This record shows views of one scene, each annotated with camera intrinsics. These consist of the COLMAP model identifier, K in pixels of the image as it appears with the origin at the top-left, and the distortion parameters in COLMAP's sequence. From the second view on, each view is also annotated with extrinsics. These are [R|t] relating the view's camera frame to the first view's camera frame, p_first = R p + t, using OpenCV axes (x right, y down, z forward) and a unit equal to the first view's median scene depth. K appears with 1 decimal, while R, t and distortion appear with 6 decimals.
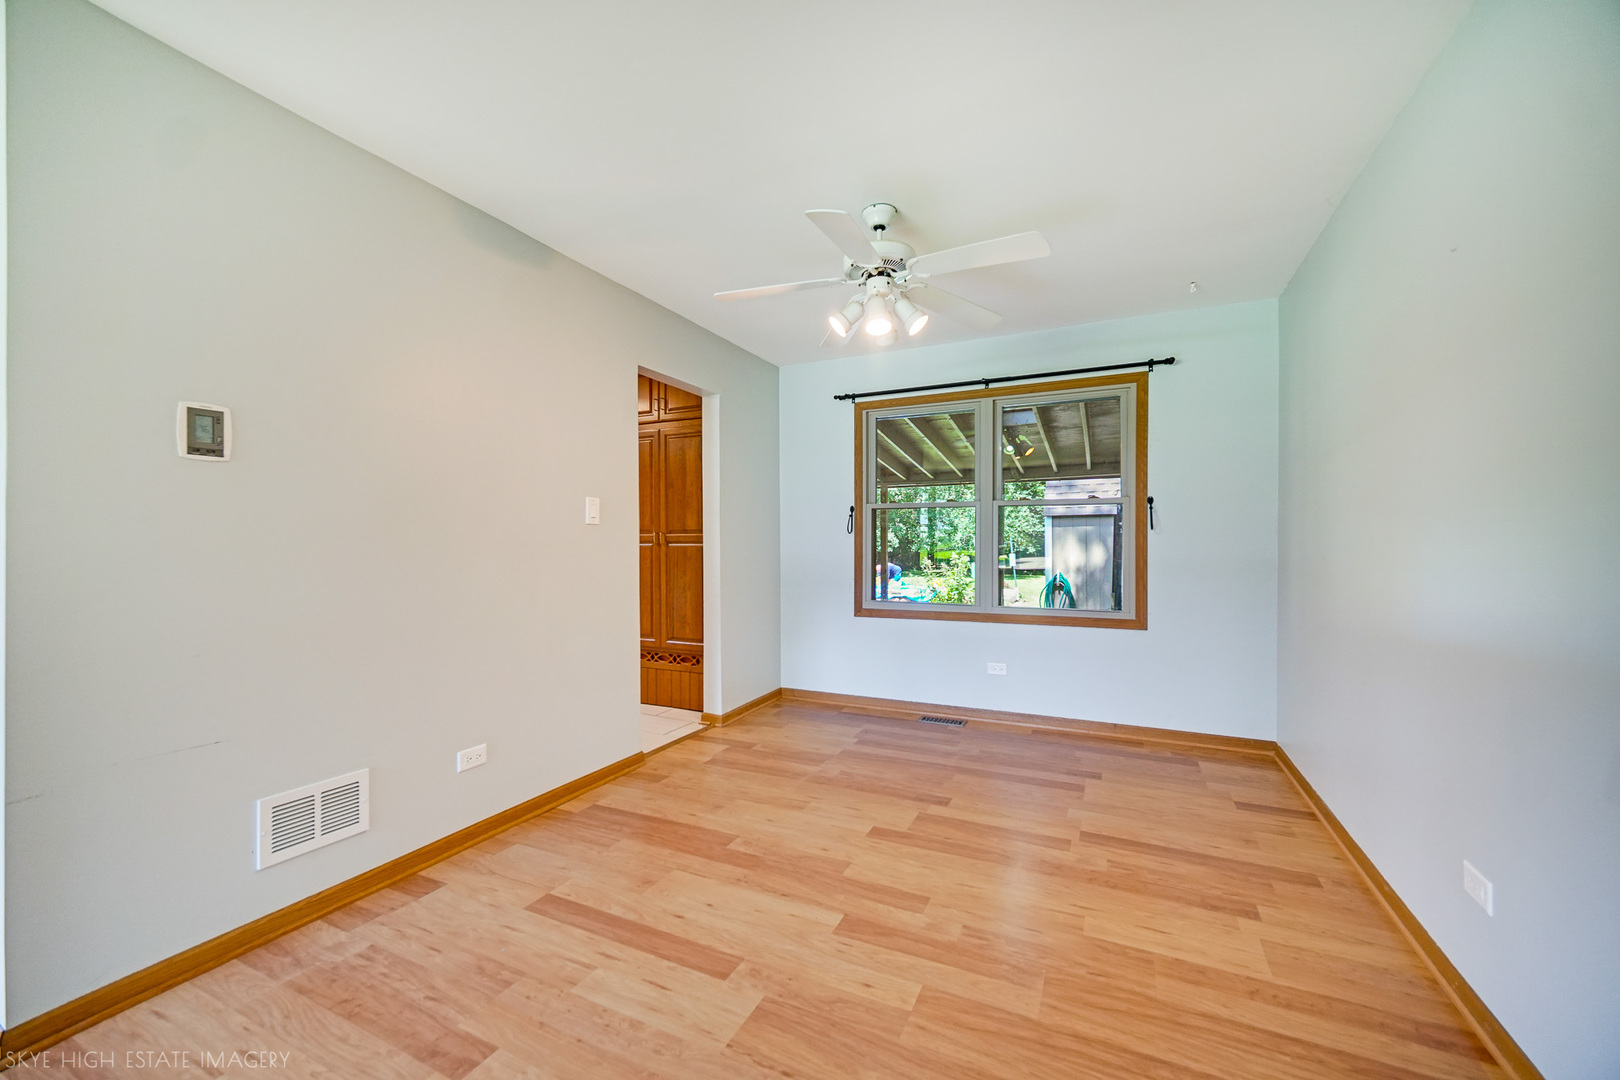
lens RADIAL K [[644.2, 0, 803.5], [0, 644.2, 536.9], [0, 0, 1]] dist [0.002257, 0.000299]
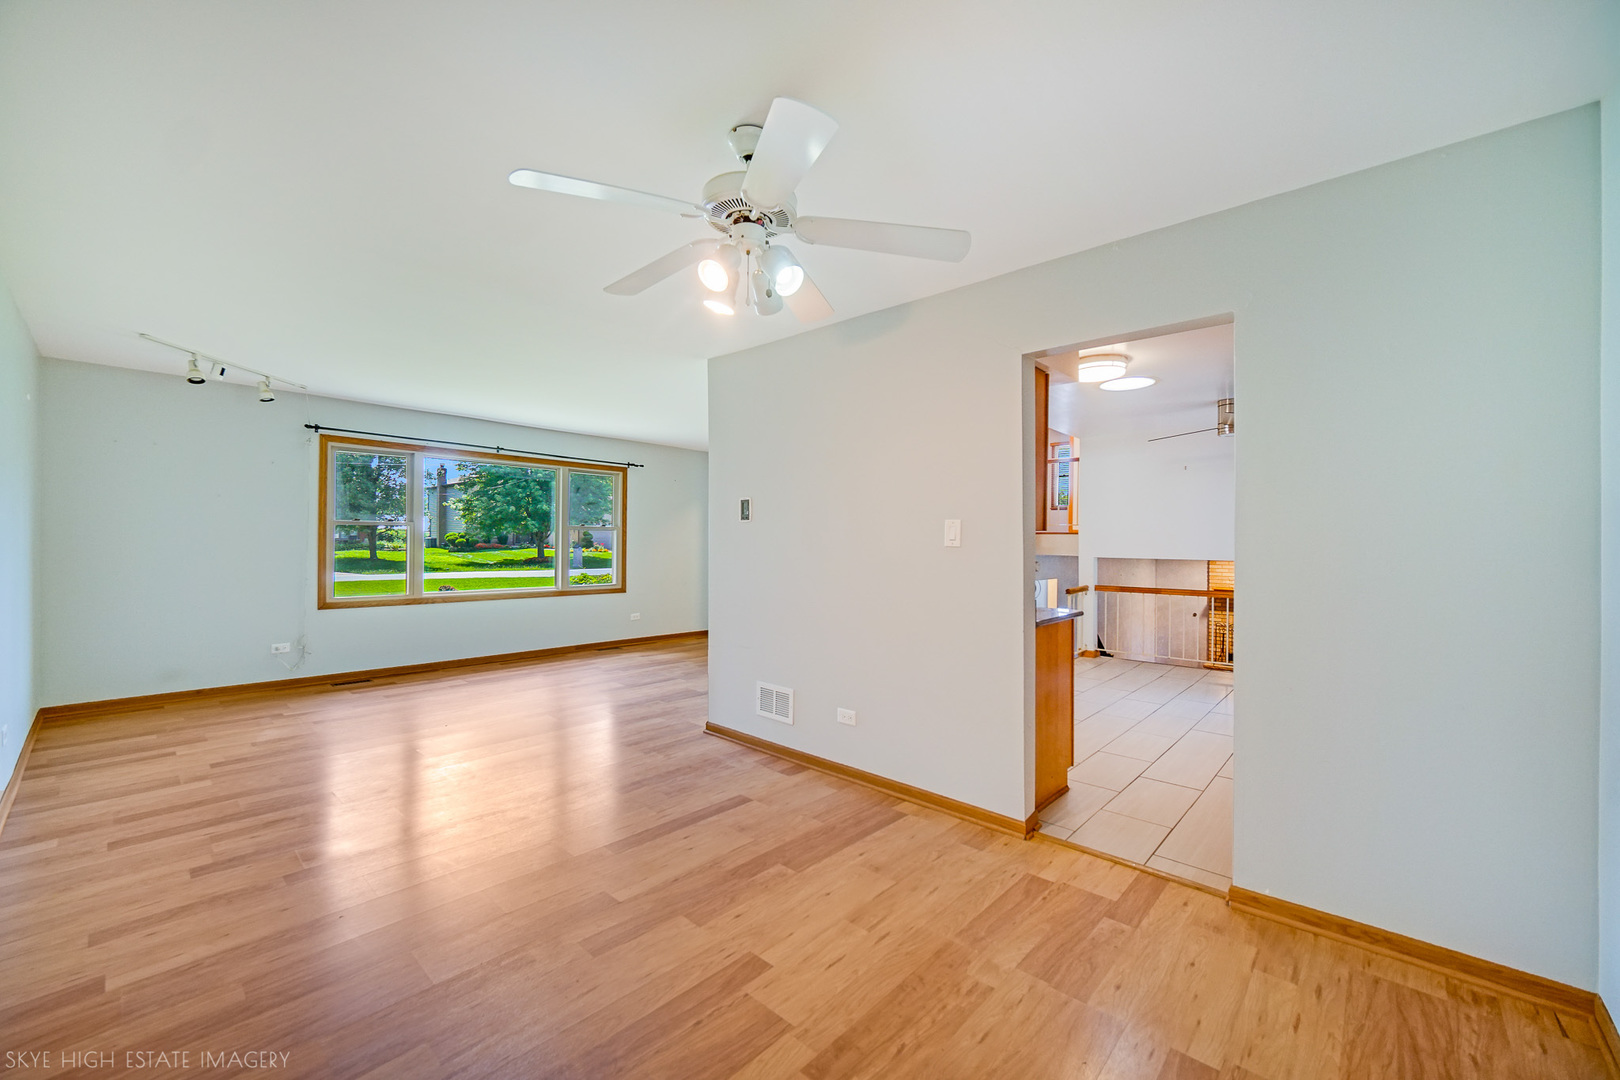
lens RADIAL K [[644.2, 0, 801.6], [0, 644.2, 543.7], [0, 0, 1]] dist [0.002257, 0.000299]
pose [[-0.295438, -0.007112, -0.955335, 0.548302], [-0.006746, 0.999963, -0.005358, -0.013770], [0.955338, 0.004862, -0.295475, 0.859396]]
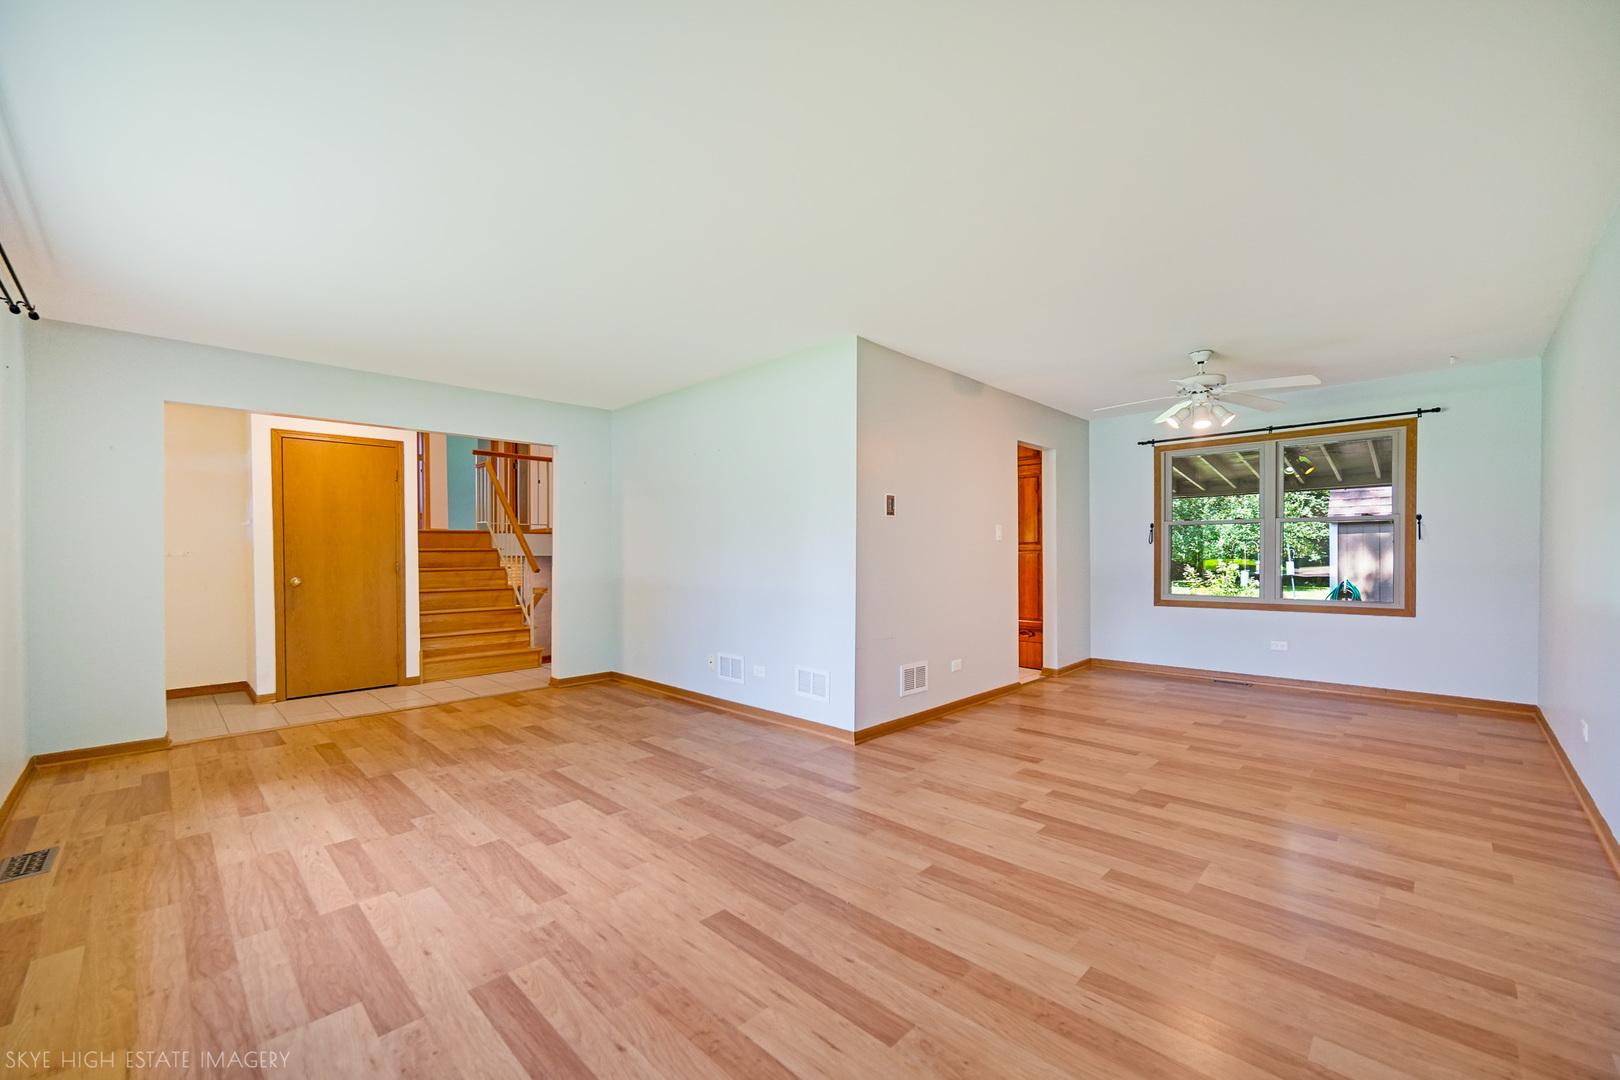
lens RADIAL K [[644.2, 0, 820.0], [0, 644.2, 555.4], [0, 0, 1]] dist [0.002257, 0.000299]
pose [[0.950650, -0.002948, -0.310252, -0.201353], [0.007583, 0.999877, 0.013733, -0.006079], [0.310173, -0.015408, 0.950555, -0.600087]]
